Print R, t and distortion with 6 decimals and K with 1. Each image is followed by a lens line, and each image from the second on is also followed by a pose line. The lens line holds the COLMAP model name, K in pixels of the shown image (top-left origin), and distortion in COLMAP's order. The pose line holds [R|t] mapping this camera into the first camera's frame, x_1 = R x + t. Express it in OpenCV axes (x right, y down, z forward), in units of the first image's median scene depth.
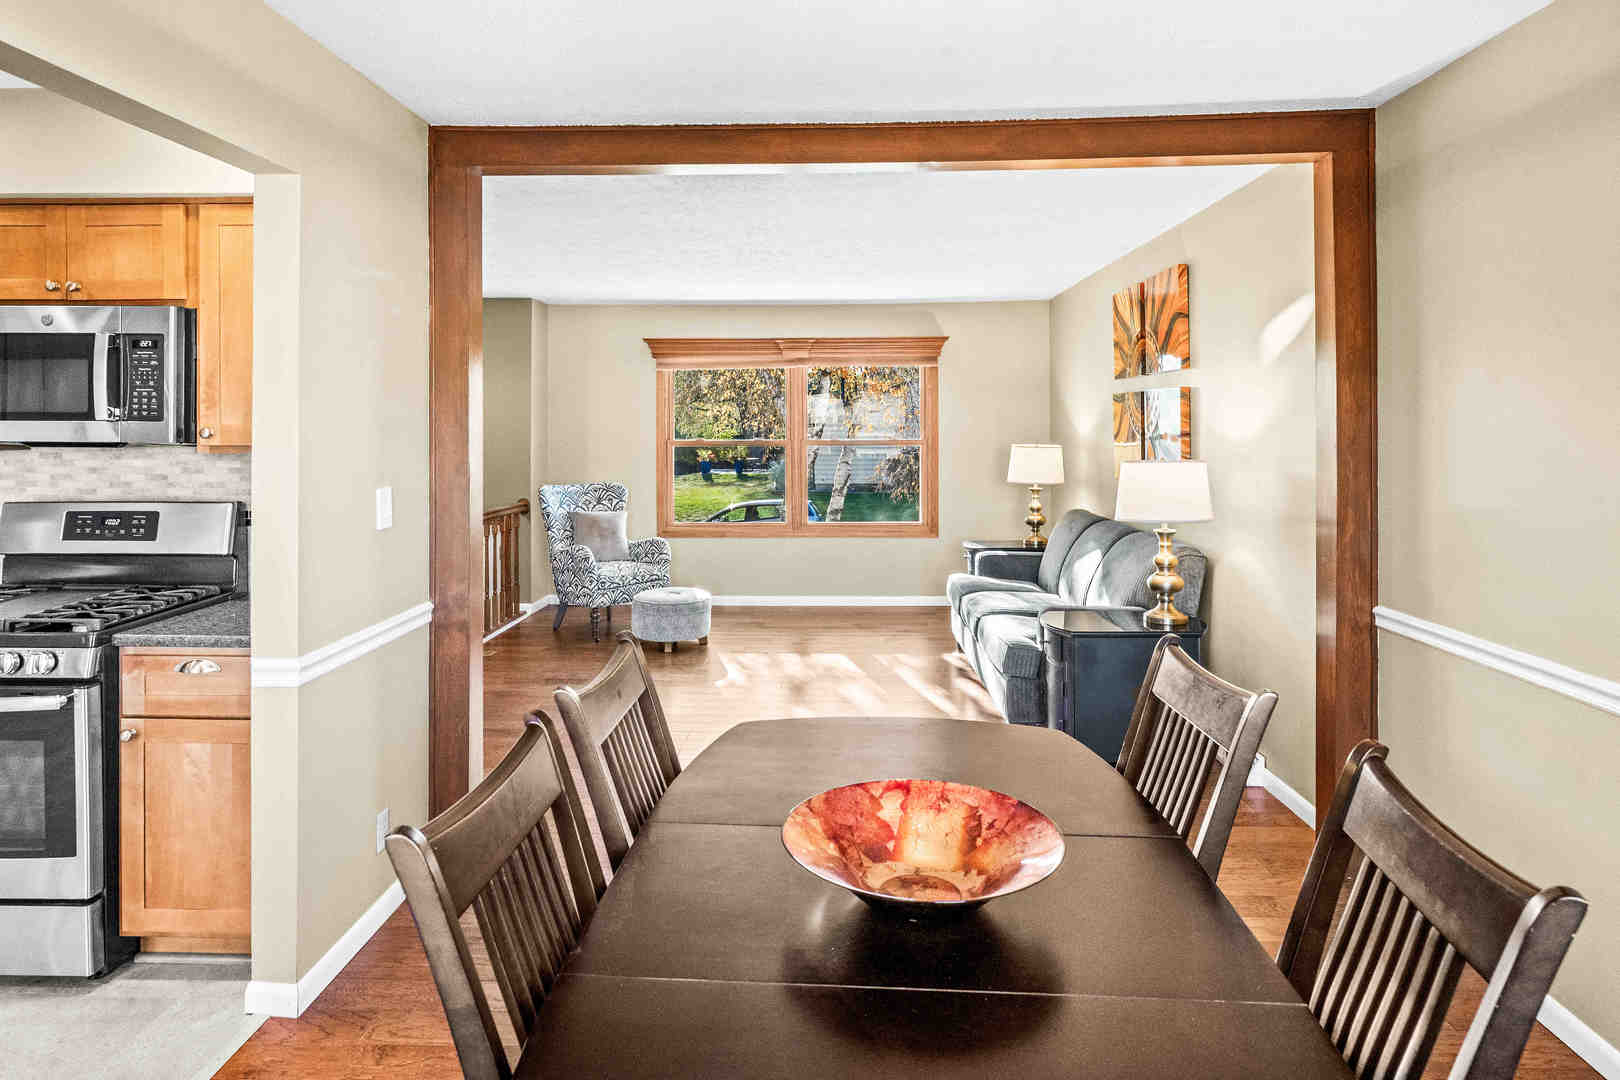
lens RADIAL K [[958.5, 0, 808.5], [0, 958.5, 433.3], [0, 0, 1]] dist [-0.001211, -0.000941]
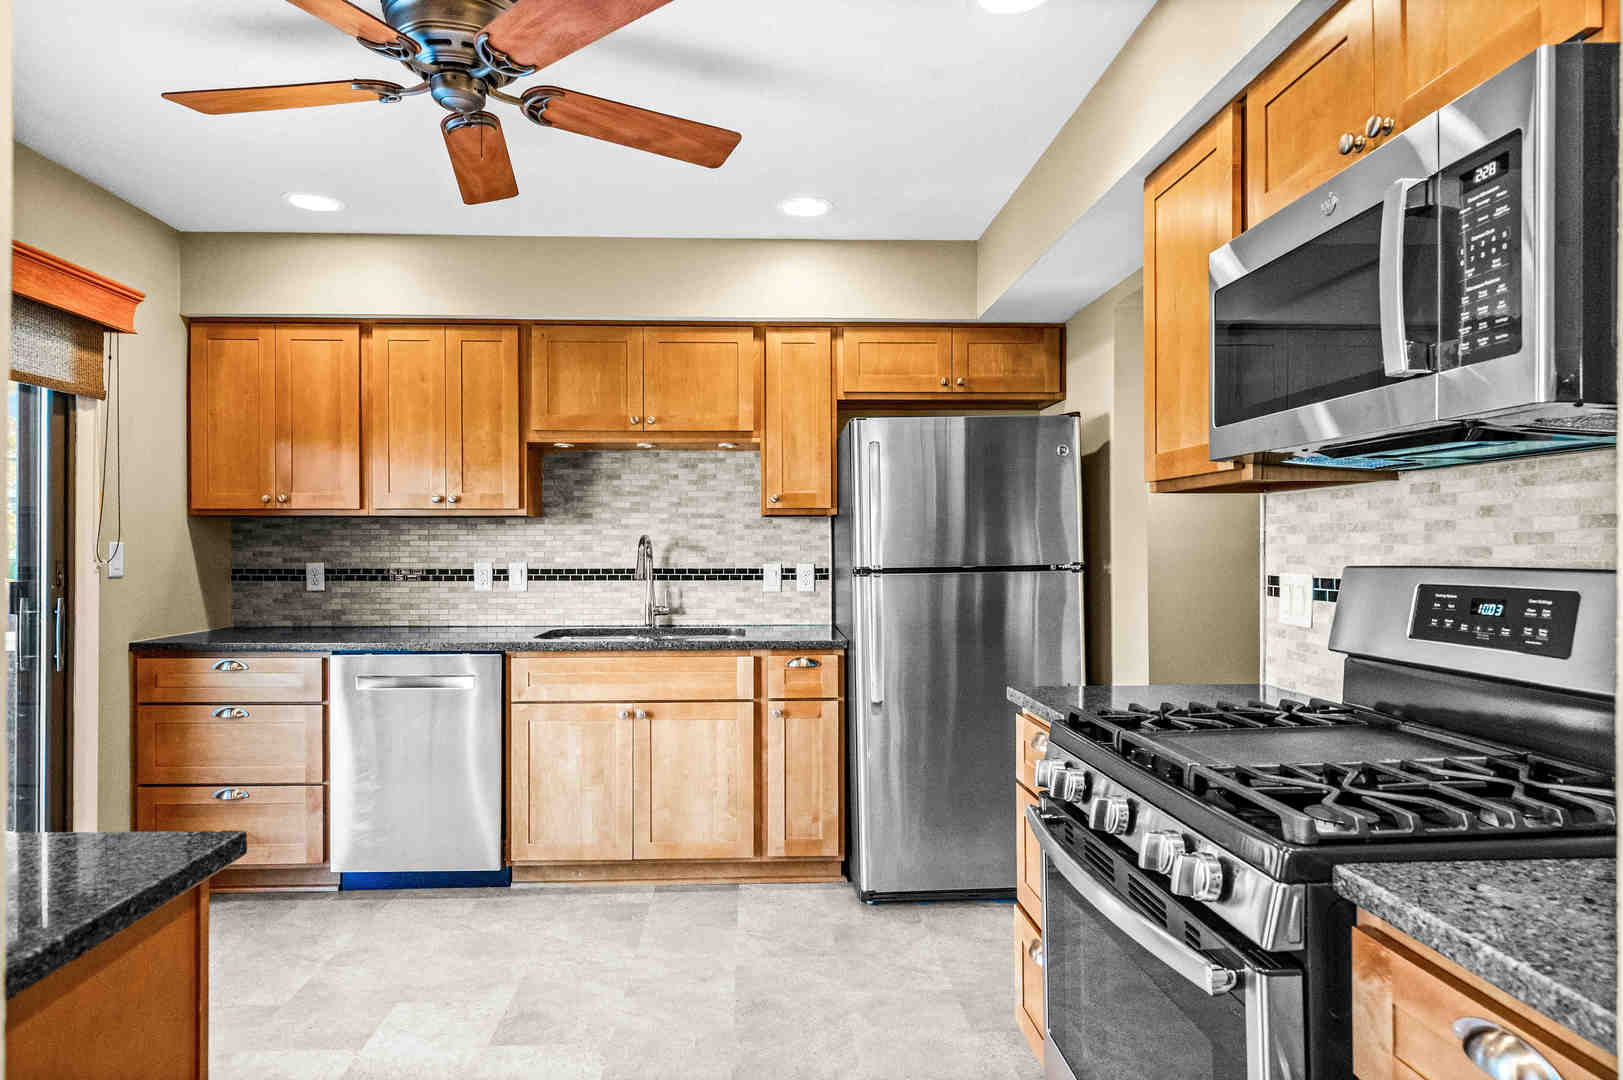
lens RADIAL K [[942.6, 0, 811.5], [0, 942.6, 540.0], [0, 0, 1]] dist [0.027351, -0.000528]
pose [[0.107262, -0.009179, -0.994188, -0.287546], [-0.006459, 0.999930, -0.009929, 0.064720], [0.994210, 0.007487, 0.107195, 0.611567]]
